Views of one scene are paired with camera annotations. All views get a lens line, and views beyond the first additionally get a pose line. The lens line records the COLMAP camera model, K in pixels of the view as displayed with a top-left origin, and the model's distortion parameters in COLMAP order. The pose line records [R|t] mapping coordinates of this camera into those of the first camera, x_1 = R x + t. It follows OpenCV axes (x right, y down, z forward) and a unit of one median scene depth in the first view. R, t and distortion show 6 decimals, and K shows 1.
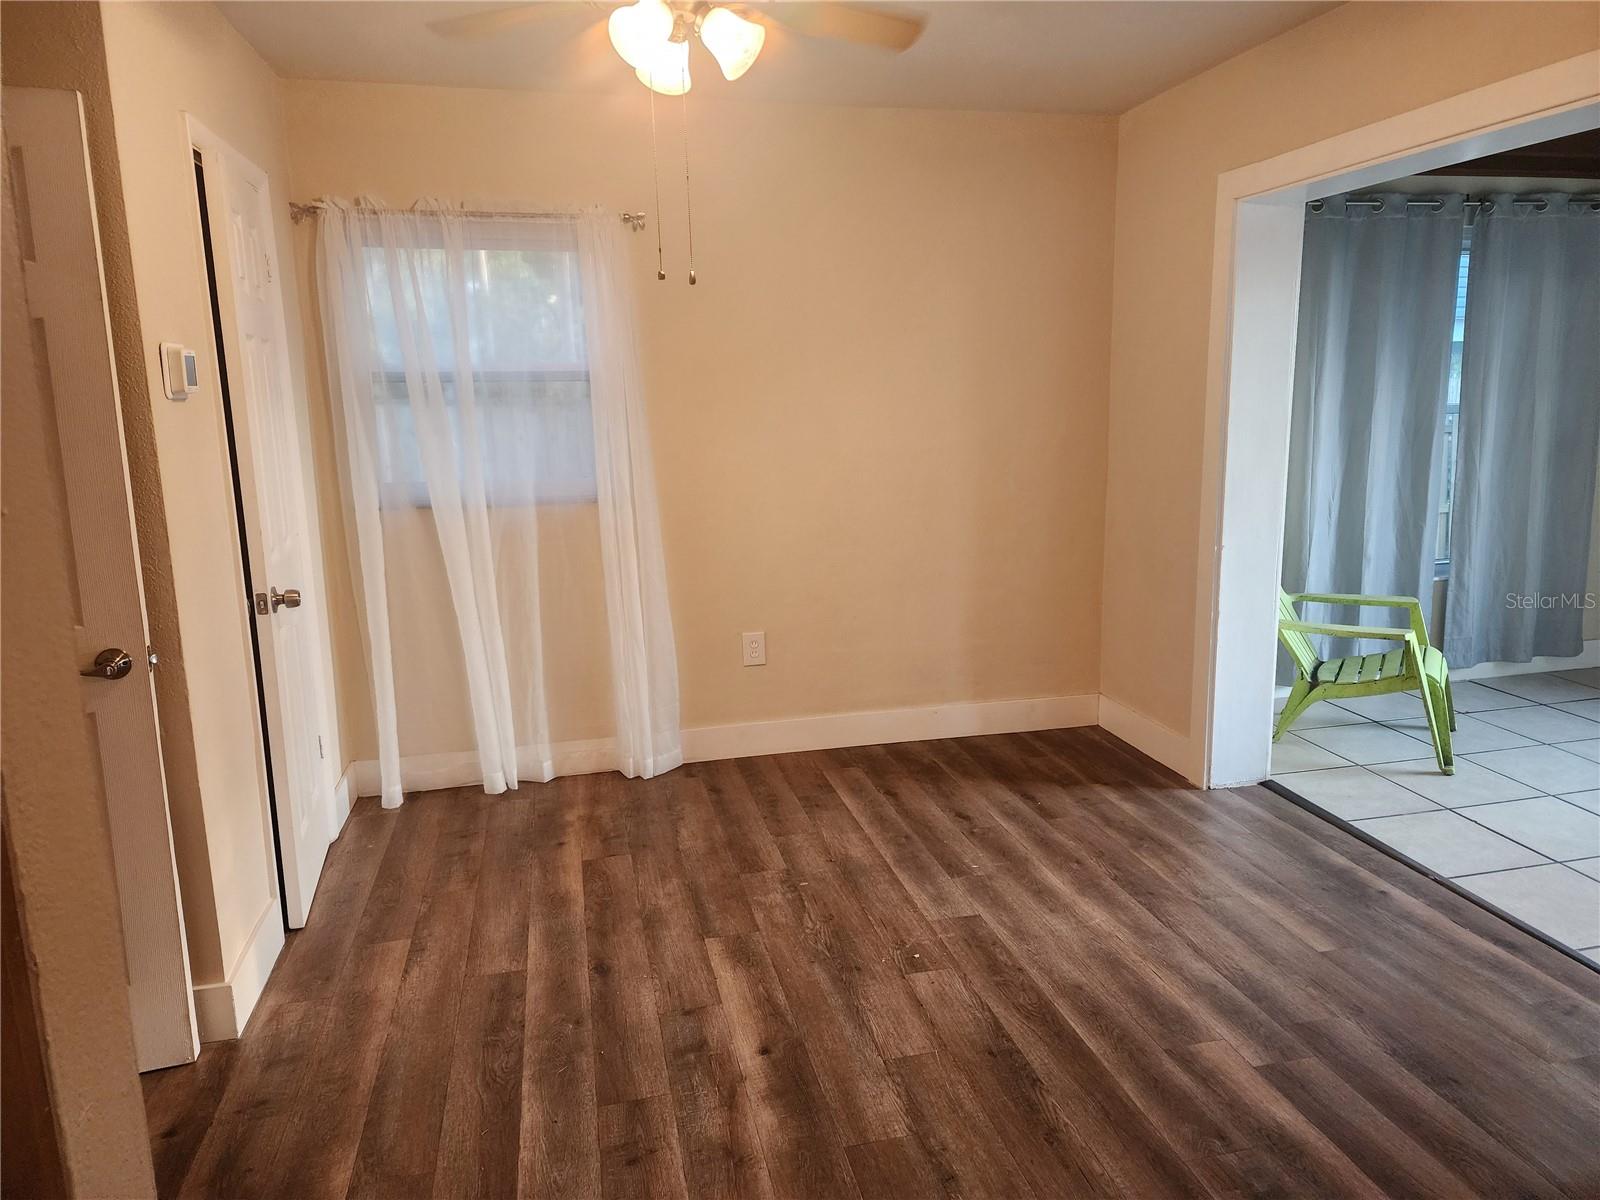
lens RADIAL K [[1077.2, 0, 804.2], [0, 1077.2, 585.0], [0, 0, 1]] dist [0.073845, -0.060900]
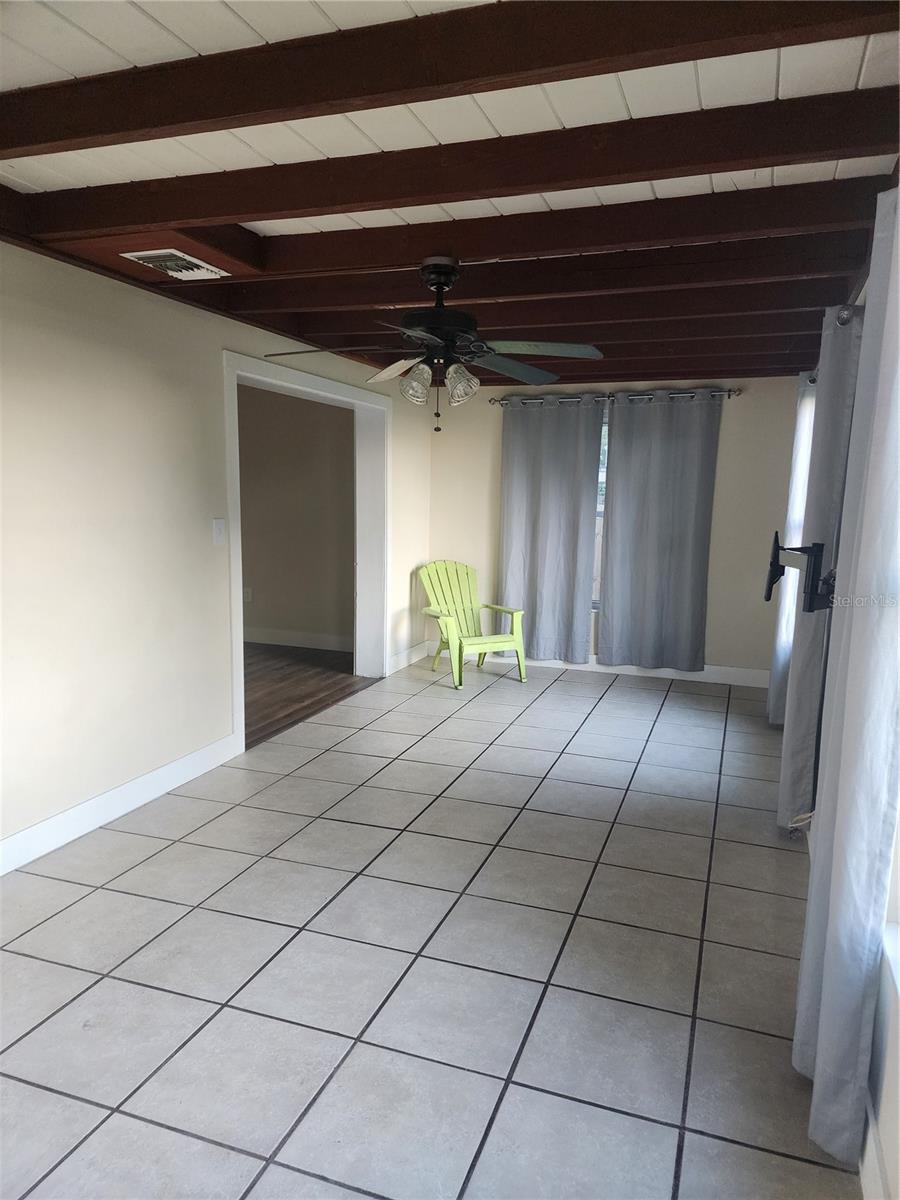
lens RADIAL K [[807.9, 0, 449.6], [0, 807.9, 609.3], [0, 0, 1]] dist [0.073845, -0.060900]
pose [[0.829744, 0.119528, -0.545195, 1.414462], [-0.141475, 0.989940, 0.001721, 0.028744], [0.539916, 0.075703, 0.838308, -0.253973]]
